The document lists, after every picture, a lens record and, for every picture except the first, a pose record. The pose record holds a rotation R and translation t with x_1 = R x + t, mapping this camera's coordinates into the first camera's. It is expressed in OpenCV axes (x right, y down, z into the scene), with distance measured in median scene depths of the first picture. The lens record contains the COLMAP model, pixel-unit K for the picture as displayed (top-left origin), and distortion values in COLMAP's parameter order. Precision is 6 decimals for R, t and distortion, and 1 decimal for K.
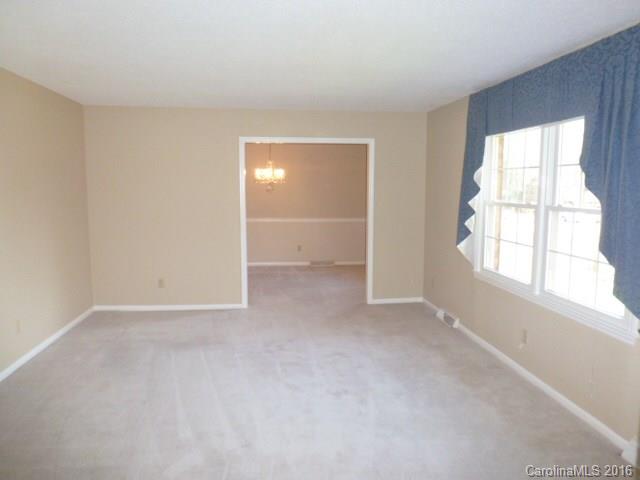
lens RADIAL K [[459.3, 0, 320.4], [0, 459.3, 238.7], [0, 0, 1]] dist [-0.022845, 0.003223]
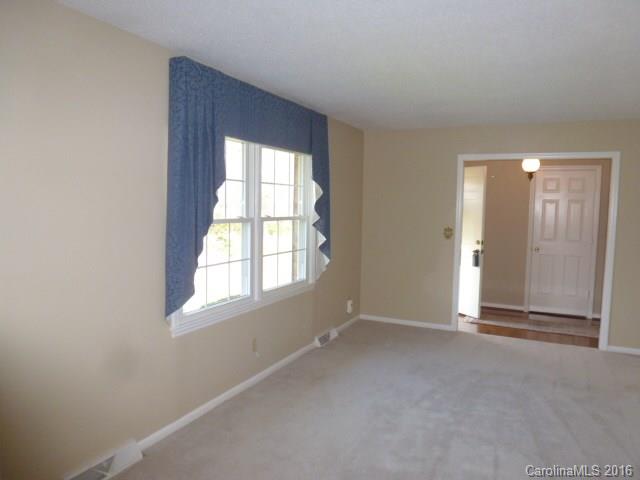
lens RADIAL K [[459.3, 0, 320.1], [0, 459.3, 239.7], [0, 0, 1]] dist [-0.022845, 0.003223]
pose [[-0.835915, -0.065808, 0.544899, -0.248838], [0.040308, 0.982745, 0.180521, -0.220981], [-0.547377, 0.172864, -0.818839, 1.890332]]
